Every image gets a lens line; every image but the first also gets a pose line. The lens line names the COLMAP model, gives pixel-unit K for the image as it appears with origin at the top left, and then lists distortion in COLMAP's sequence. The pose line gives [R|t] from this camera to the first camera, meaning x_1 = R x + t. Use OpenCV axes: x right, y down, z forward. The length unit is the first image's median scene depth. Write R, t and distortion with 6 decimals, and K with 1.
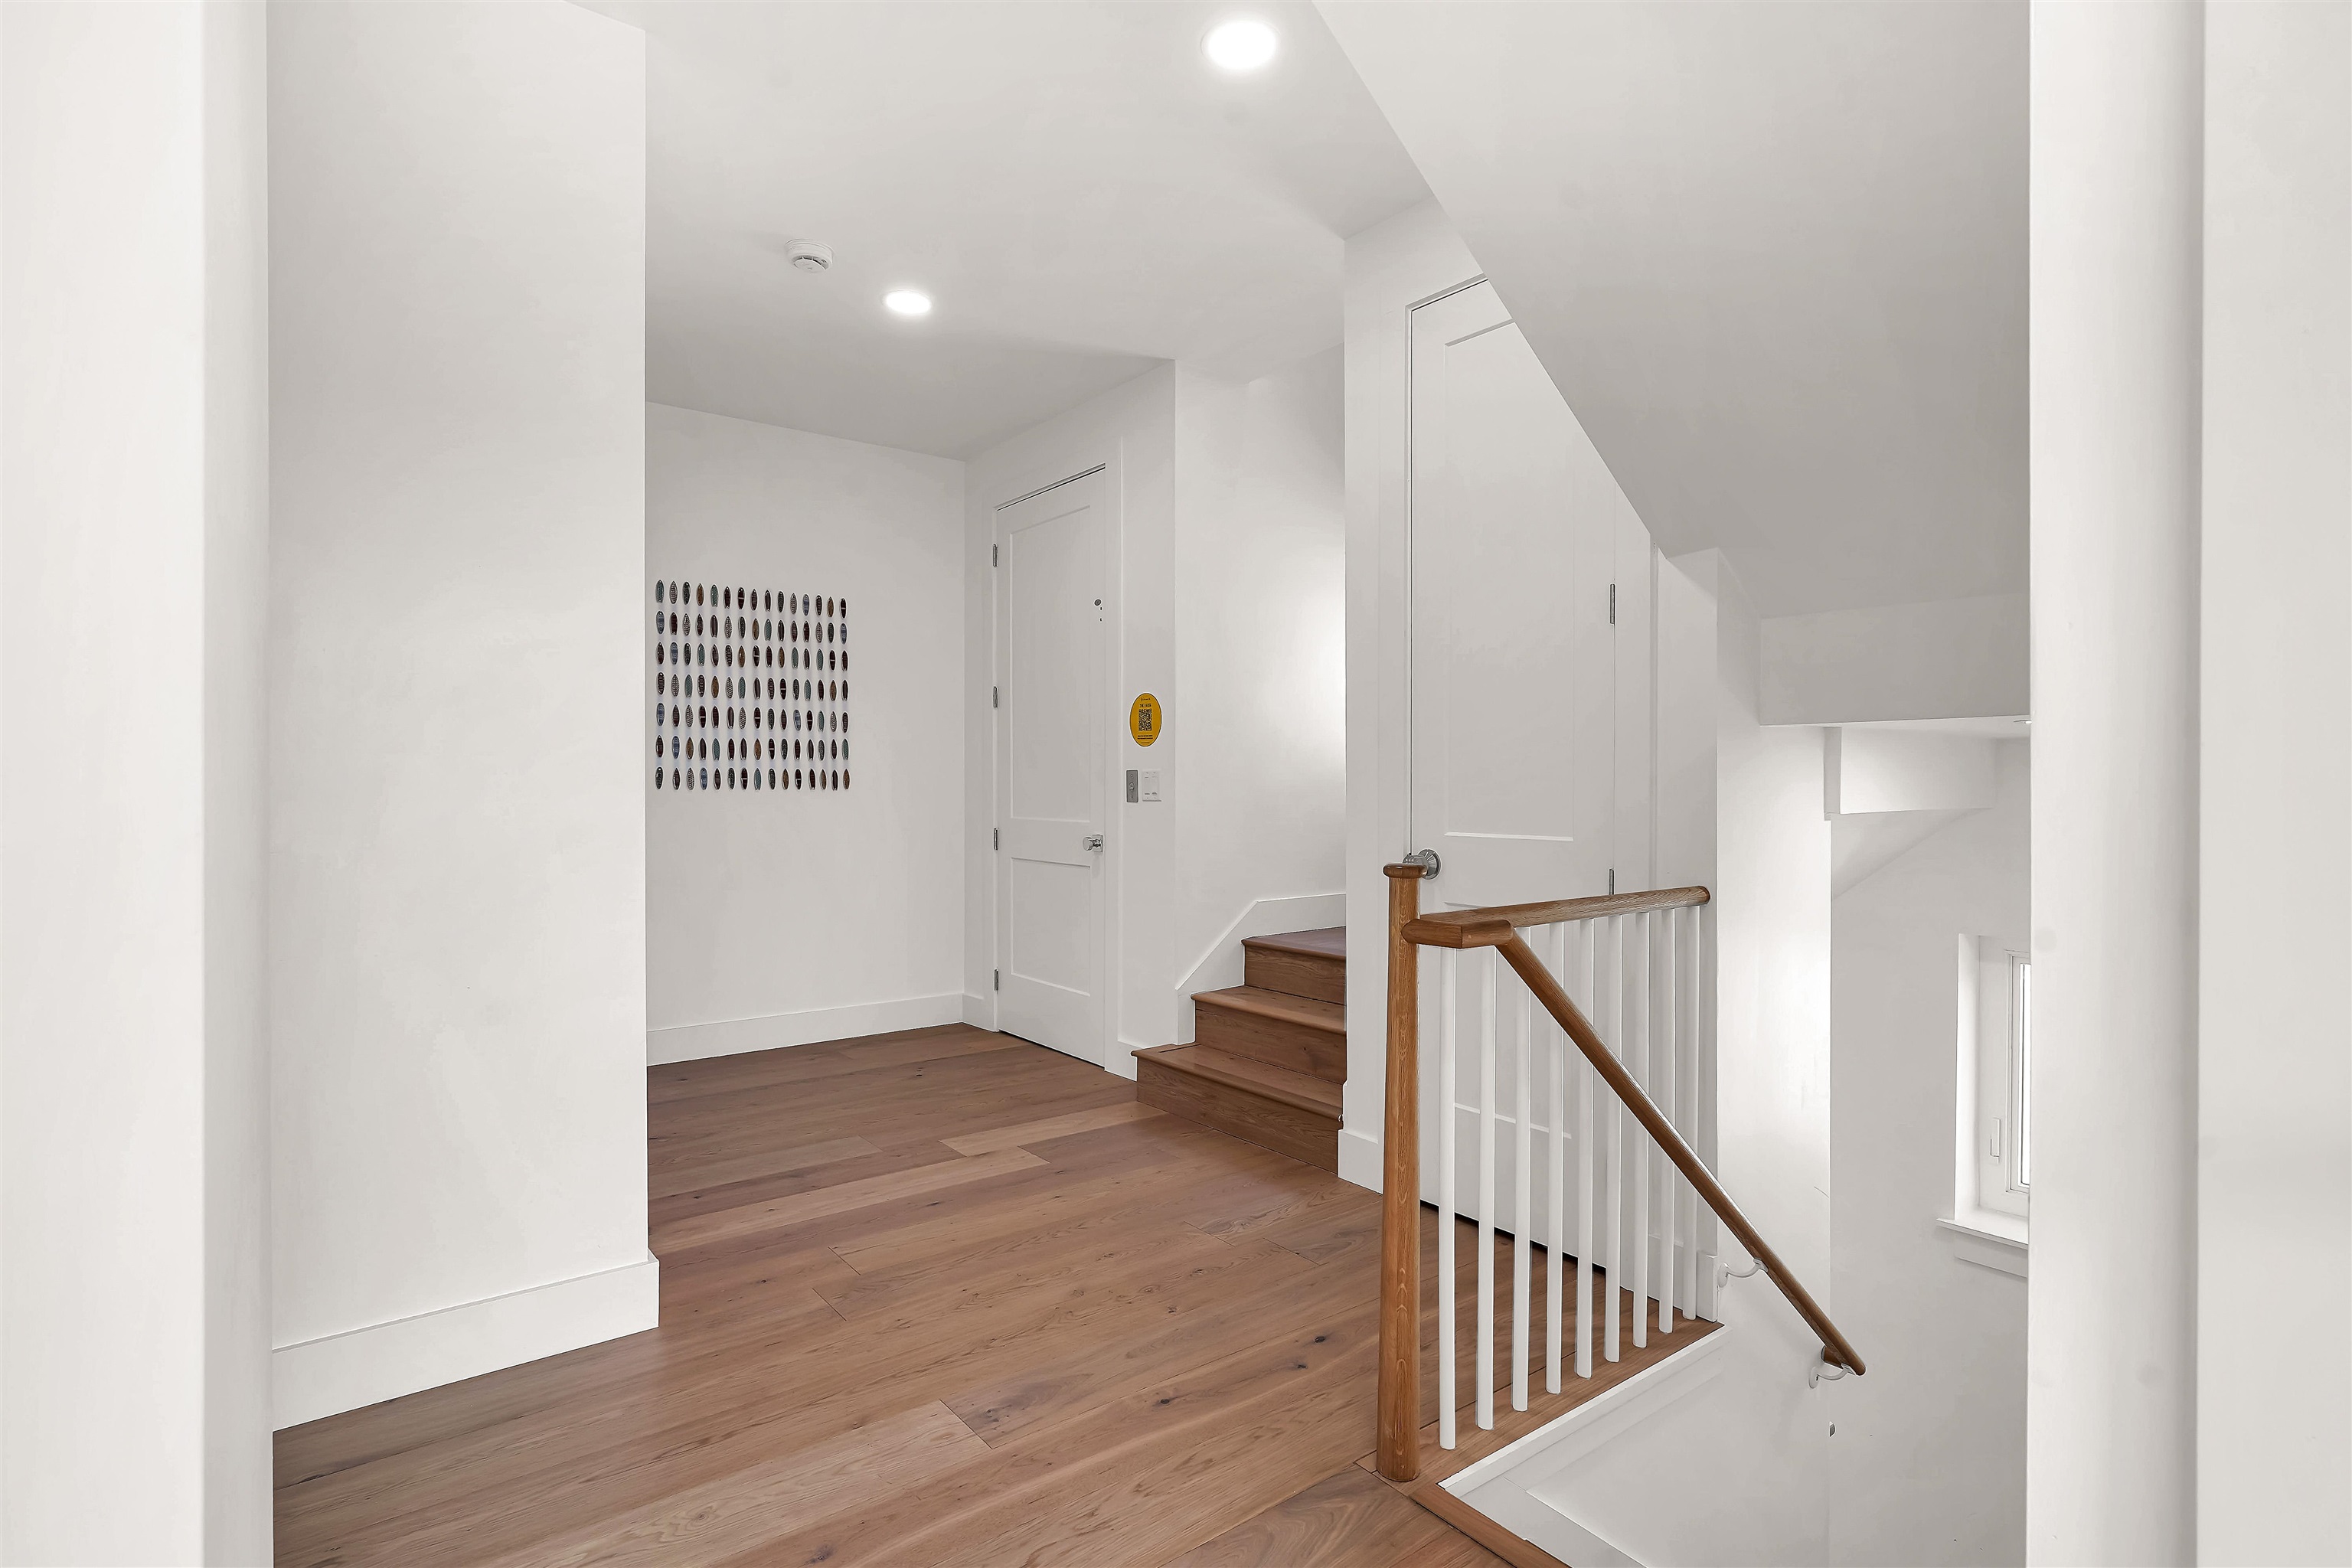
lens RADIAL K [[1148.4, 0, 1181.9], [0, 1148.4, 784.3], [0, 0, 1]] dist [-0.002387, -0.000247]
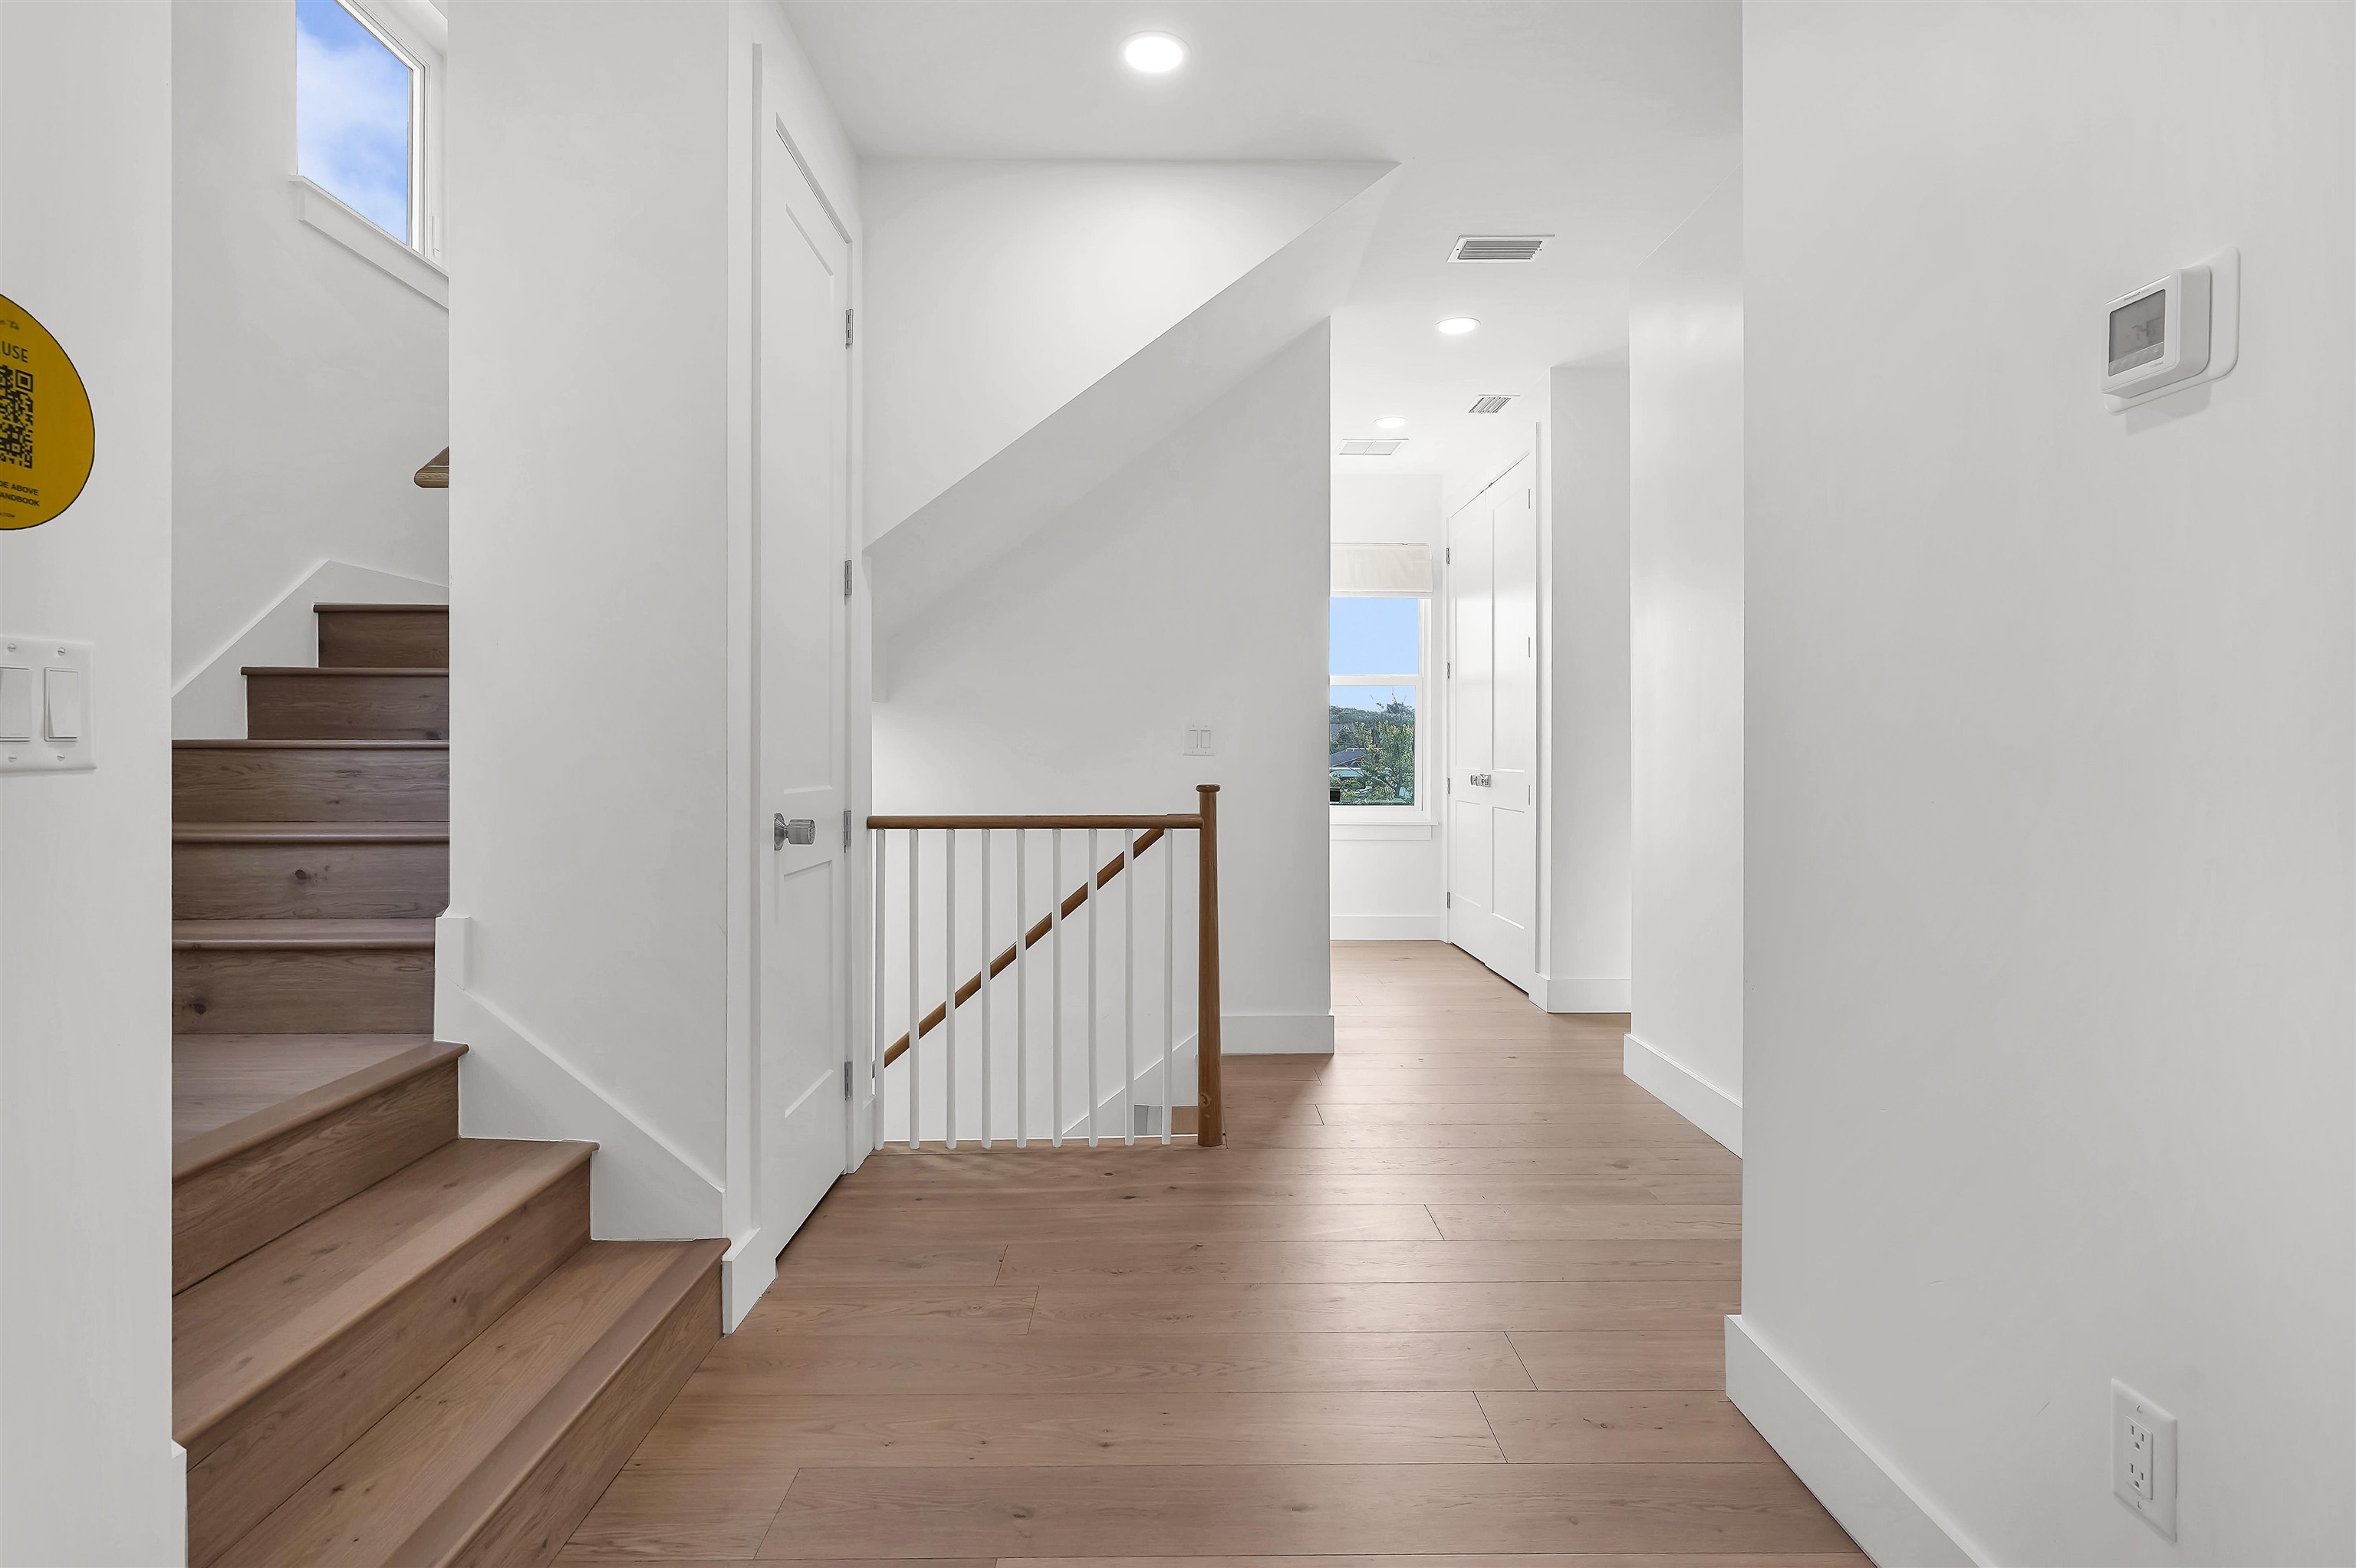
lens RADIAL K [[1150.2, 0, 1184.8], [0, 1150.2, 774.6], [0, 0, 1]] dist [-0.002387, -0.000247]
pose [[-0.801889, -0.002808, 0.597467, -0.487899], [0.004138, 0.999939, 0.010254, 0.019281], [-0.597459, 0.010695, -0.801828, 1.449633]]
